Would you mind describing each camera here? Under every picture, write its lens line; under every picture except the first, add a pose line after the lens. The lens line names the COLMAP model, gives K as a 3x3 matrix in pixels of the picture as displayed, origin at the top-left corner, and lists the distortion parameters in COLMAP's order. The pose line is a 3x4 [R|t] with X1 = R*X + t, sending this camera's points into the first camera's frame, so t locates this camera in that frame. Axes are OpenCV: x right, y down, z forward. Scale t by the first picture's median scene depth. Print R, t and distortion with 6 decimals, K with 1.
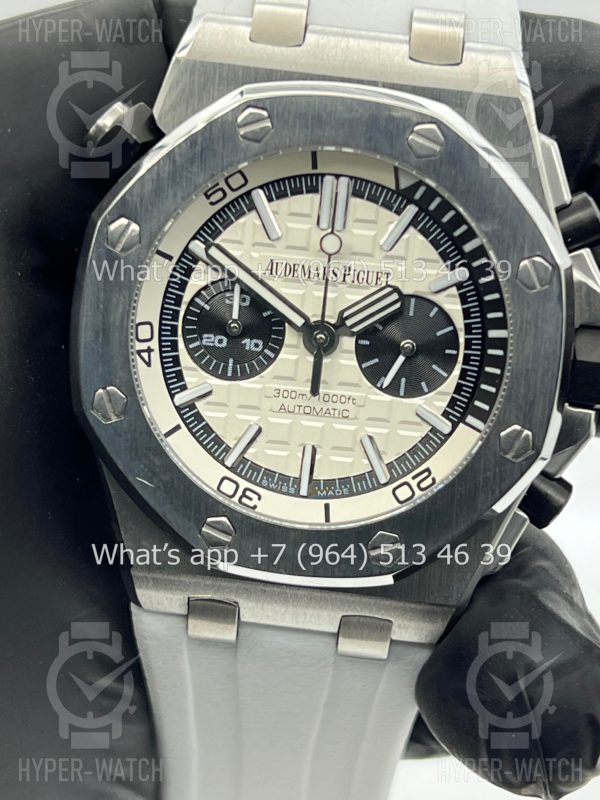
lens RADIAL K [[1869.9, 0, 302.0], [0, 1869.9, 406.1], [0, 0, 1]] dist [0.245936, 0.000000]
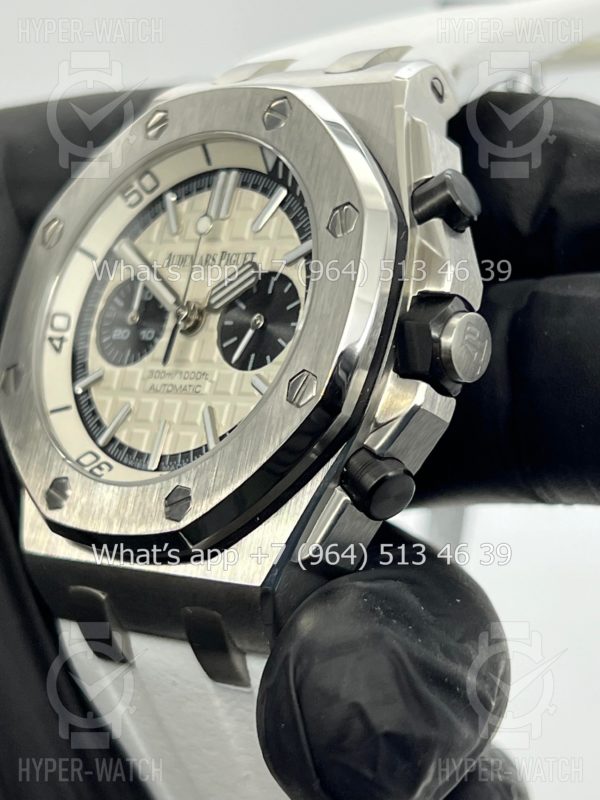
lens RADIAL K [[1869.9, 0, 298.9], [0, 1869.9, 401.2], [0, 0, 1]] dist [0.245936, 0.000000]
pose [[0.793220, -0.051187, -0.606780, 0.665873], [-0.210124, 0.912248, -0.351642, 0.346660], [0.571534, 0.406428, 0.712857, 0.333400]]
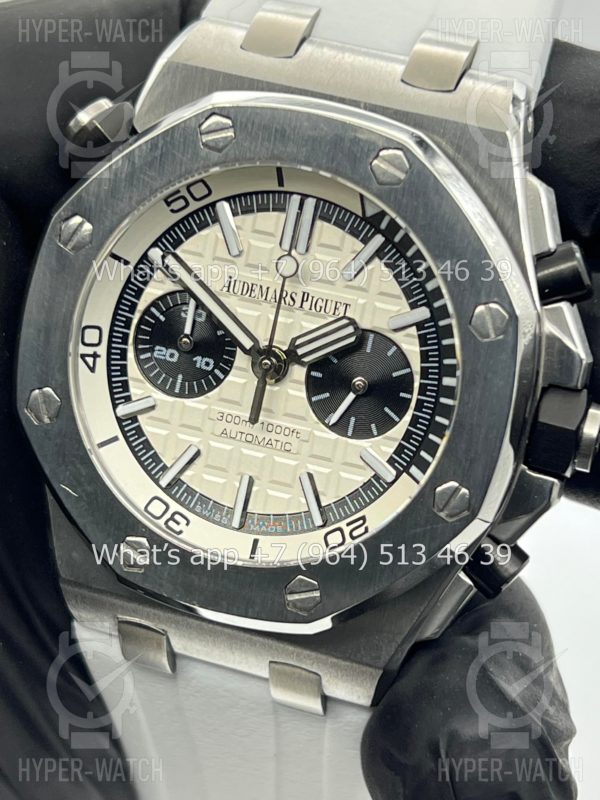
lens RADIAL K [[1869.9, 0, 302.1], [0, 1869.9, 395.3], [0, 0, 1]] dist [0.245936, 0.000000]
pose [[0.970807, 0.121785, -0.206643, 0.223168], [-0.127103, 0.991809, -0.012604, -0.010915], [0.203415, 0.038501, 0.978335, 0.078783]]
